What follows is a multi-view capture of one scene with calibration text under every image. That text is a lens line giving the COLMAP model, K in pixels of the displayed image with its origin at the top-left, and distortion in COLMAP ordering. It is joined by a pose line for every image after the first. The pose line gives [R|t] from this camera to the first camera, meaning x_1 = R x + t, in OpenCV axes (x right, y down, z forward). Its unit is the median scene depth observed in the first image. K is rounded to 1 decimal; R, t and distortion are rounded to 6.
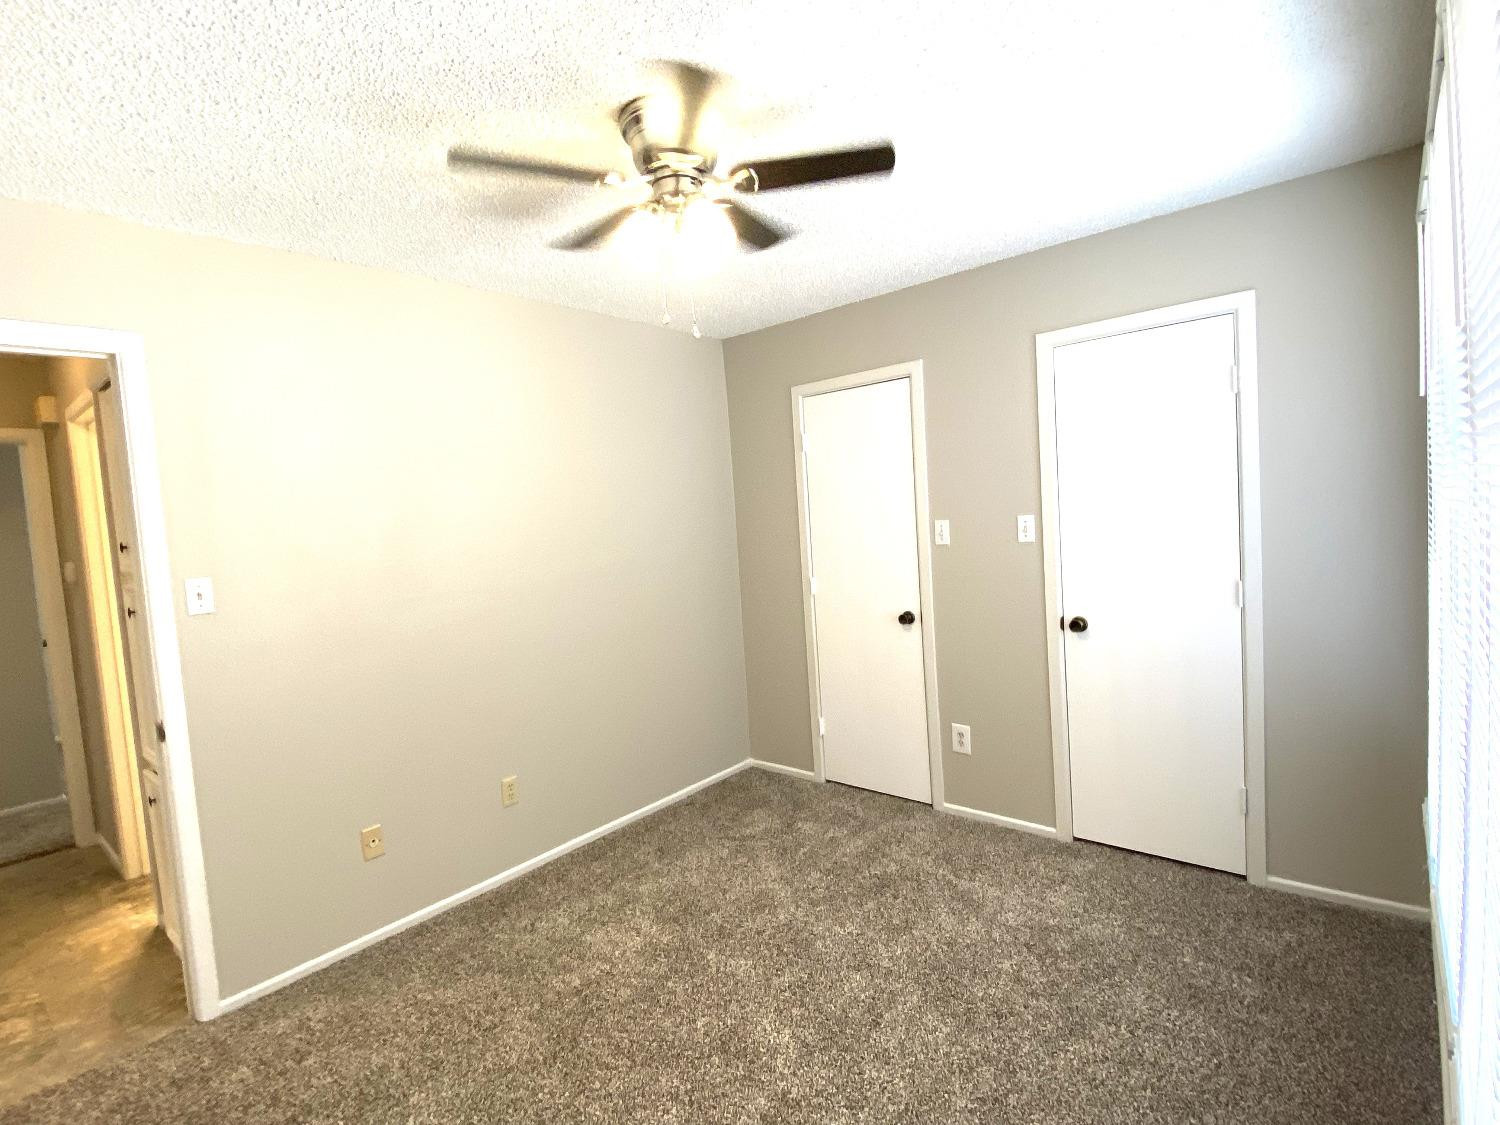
lens RADIAL K [[731.3, 0, 750.0], [0, 731.3, 562.5], [0, 0, 1]] dist [0.033036, -0.000051]
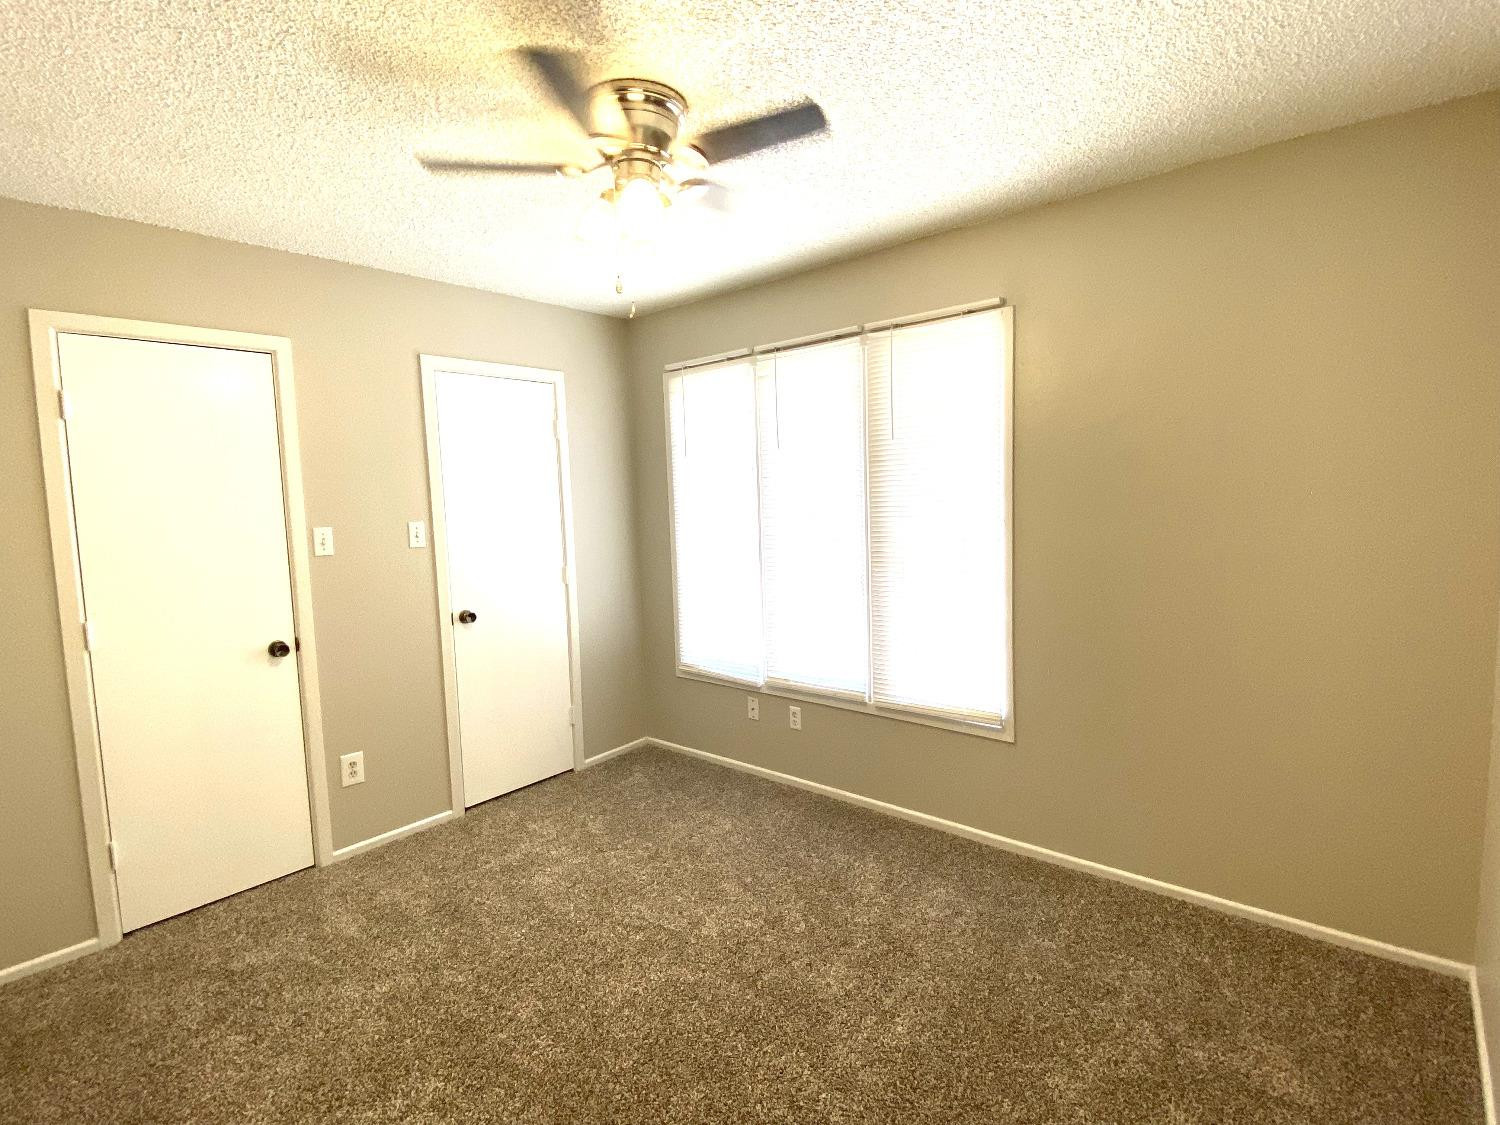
lens RADIAL K [[750.2, 0, 750.0], [0, 750.2, 562.5], [0, 0, 1]] dist [0.000564, 0.000002]
pose [[0.006002, -0.026000, 0.999644, -0.640662], [0.105815, 0.994066, 0.025219, 0.016118], [-0.994368, 0.105625, 0.008717, 0.488577]]
